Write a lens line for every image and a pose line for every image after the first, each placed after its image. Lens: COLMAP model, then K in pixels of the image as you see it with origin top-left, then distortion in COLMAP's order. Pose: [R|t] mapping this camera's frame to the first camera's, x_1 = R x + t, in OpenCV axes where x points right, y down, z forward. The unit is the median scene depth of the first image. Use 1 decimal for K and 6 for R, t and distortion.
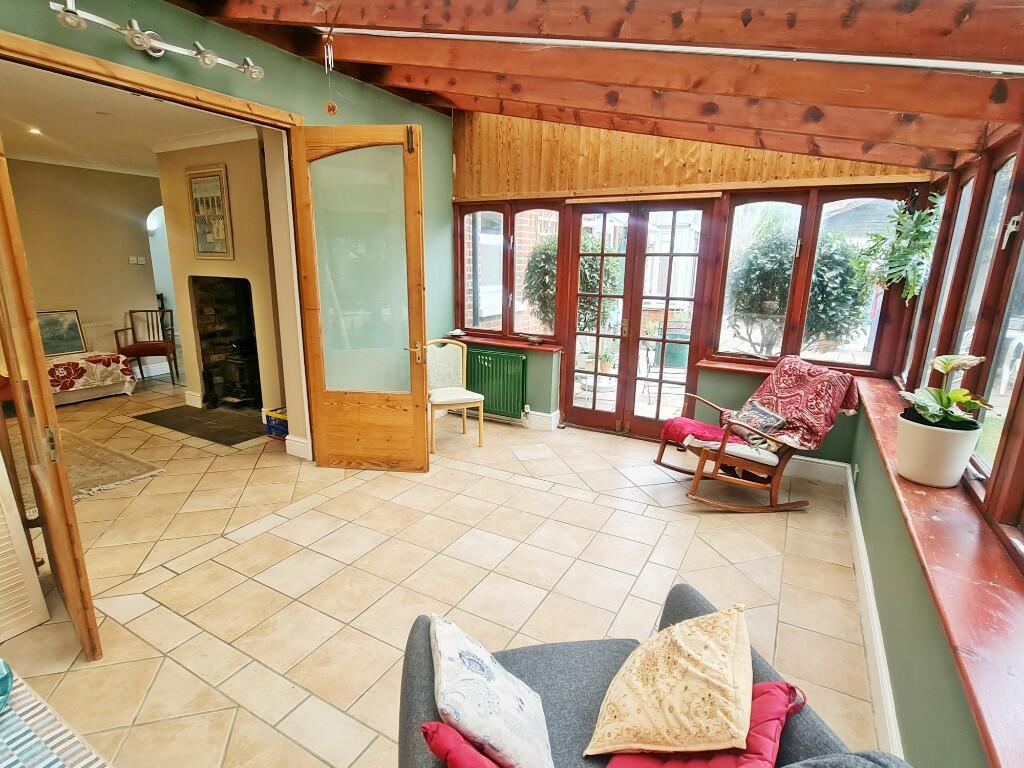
lens RADIAL K [[519.9, 0, 505.8], [0, 519.9, 389.2], [0, 0, 1]] dist [-0.004078, 0.001794]
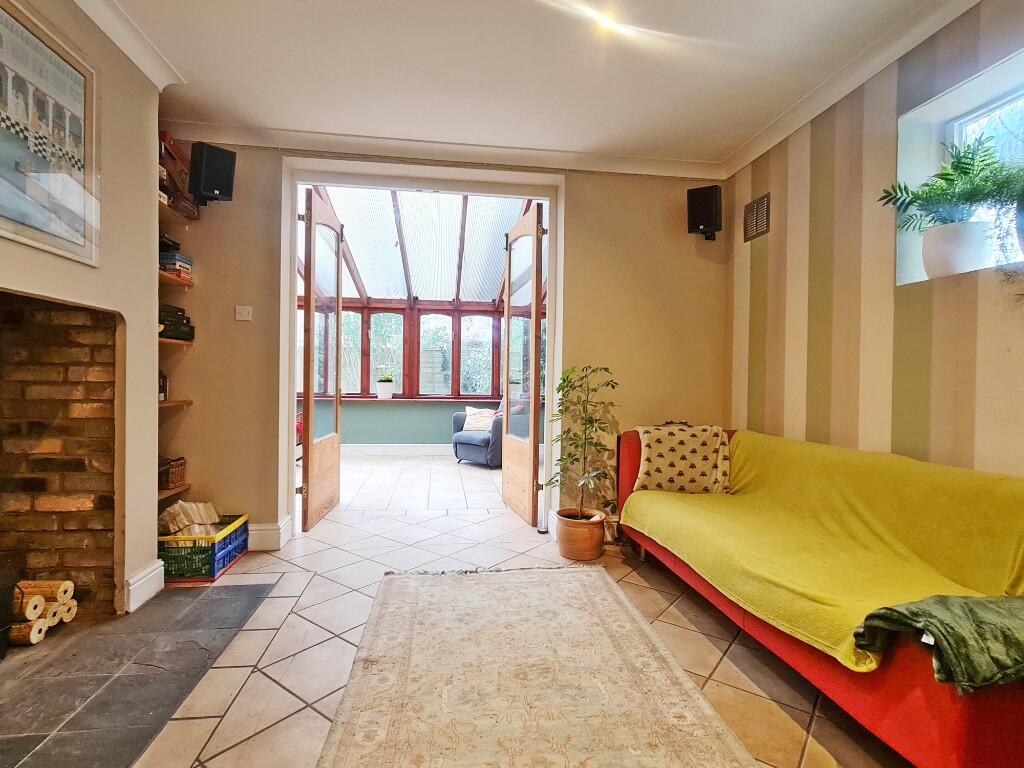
lens RADIAL K [[519.9, 0, 493.7], [0, 519.9, 386.6], [0, 0, 1]] dist [-0.004078, 0.001794]
pose [[-0.576995, -0.037167, 0.815902, -0.944087], [0.177786, 0.969295, 0.169883, -0.141508], [-0.797163, 0.243077, -0.552670, 0.864700]]
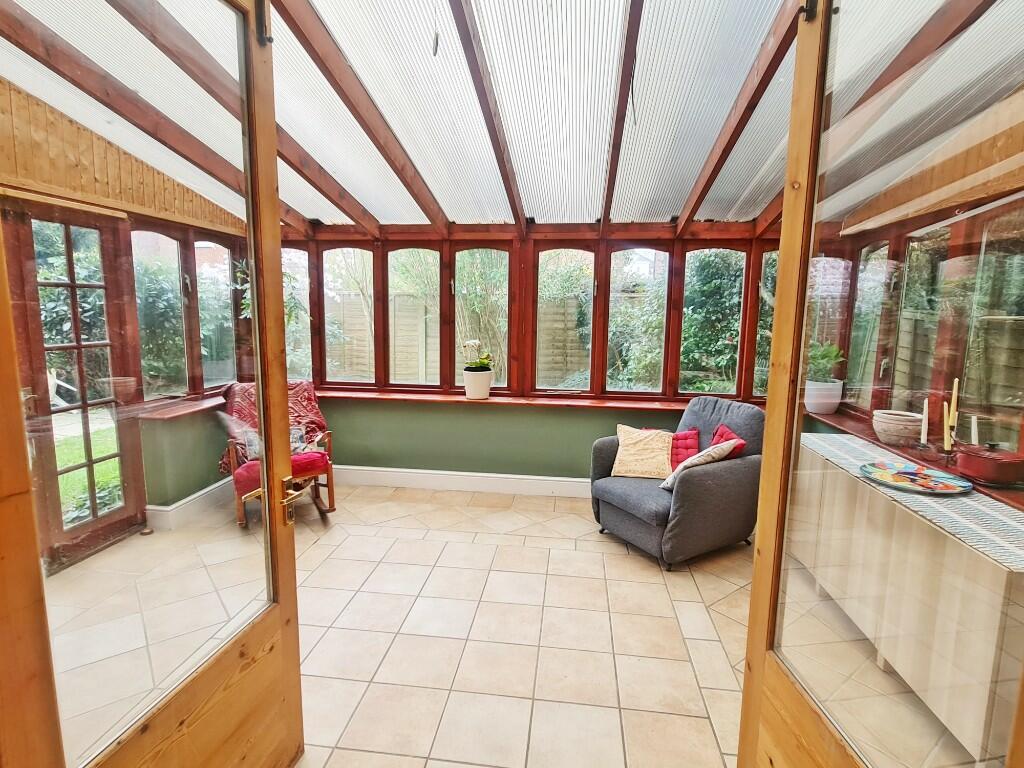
lens RADIAL K [[519.9, 0, 505.4], [0, 519.9, 382.3], [0, 0, 1]] dist [-0.004078, 0.001794]
pose [[-0.368220, -0.156151, 0.916532, -0.463690], [0.211467, 0.945892, 0.246110, -0.141902], [-0.905371, 0.284439, -0.315275, 0.580218]]
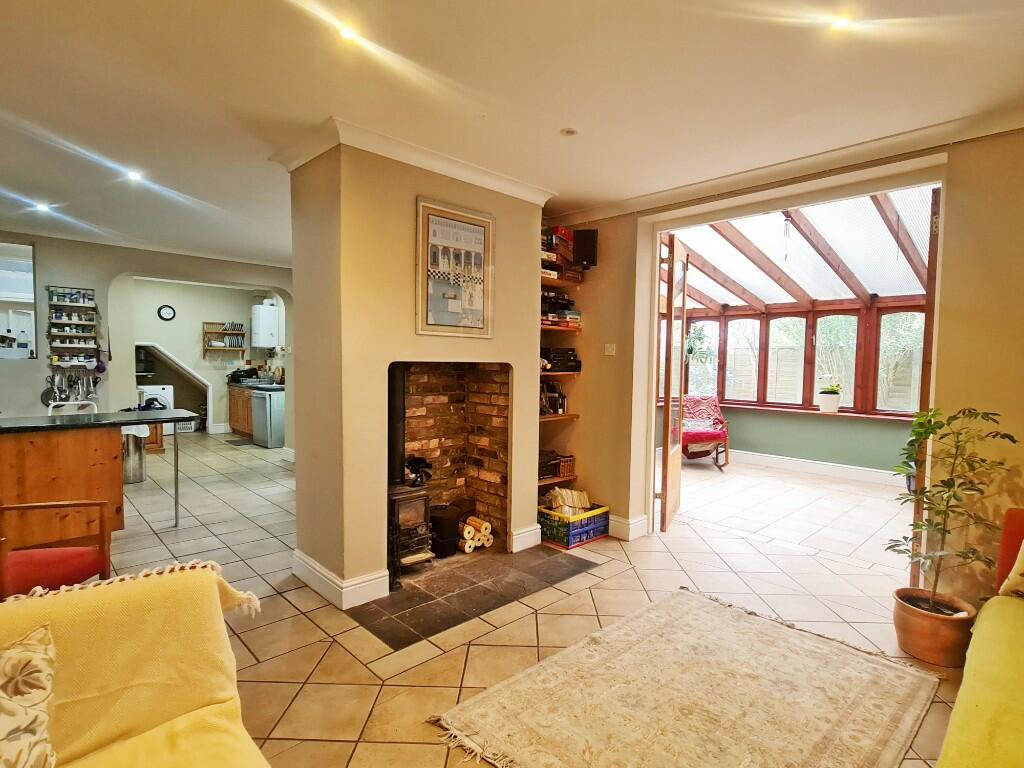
lens RADIAL K [[519.9, 0, 503.1], [0, 519.9, 387.2], [0, 0, 1]] dist [-0.004078, 0.001794]
pose [[0.321956, -0.062225, 0.944707, -1.058353], [0.227360, 0.973719, -0.013348, -0.144521], [-0.919049, 0.219087, 0.327643, 0.655901]]
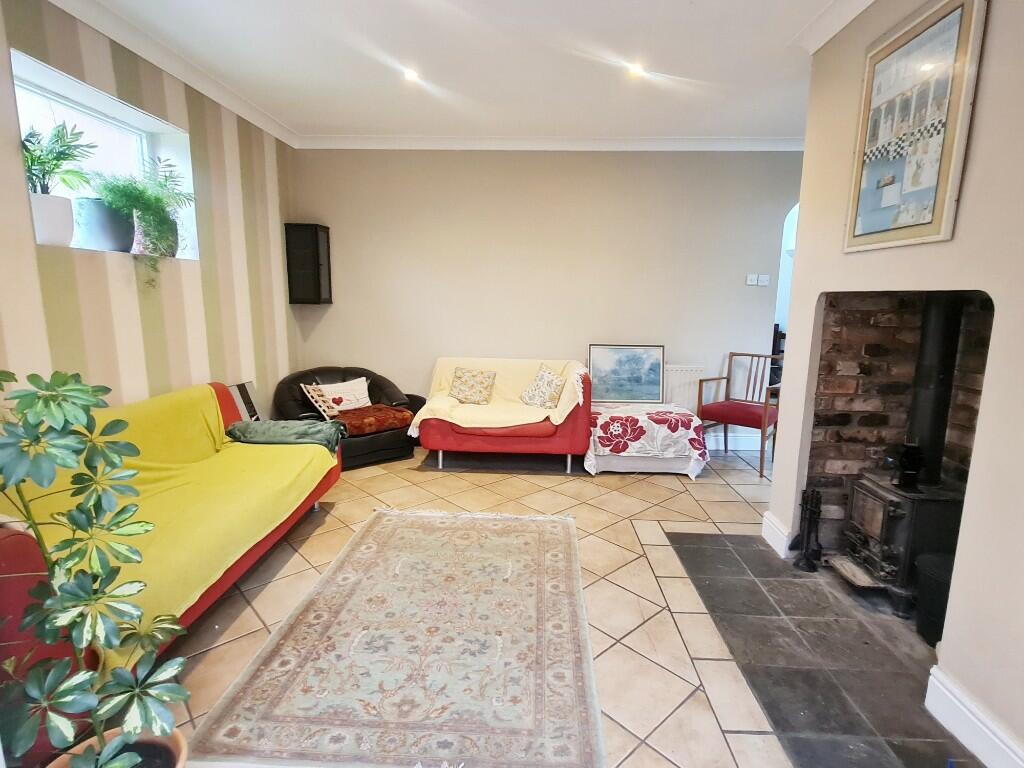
lens RADIAL K [[519.9, 0, 511.6], [0, 519.9, 379.8], [0, 0, 1]] dist [-0.004078, 0.001794]
pose [[0.451459, 0.130919, -0.882635, -0.289879], [-0.221128, 0.974737, 0.031475, -0.087076], [0.864458, 0.180966, 0.469003, 0.514432]]
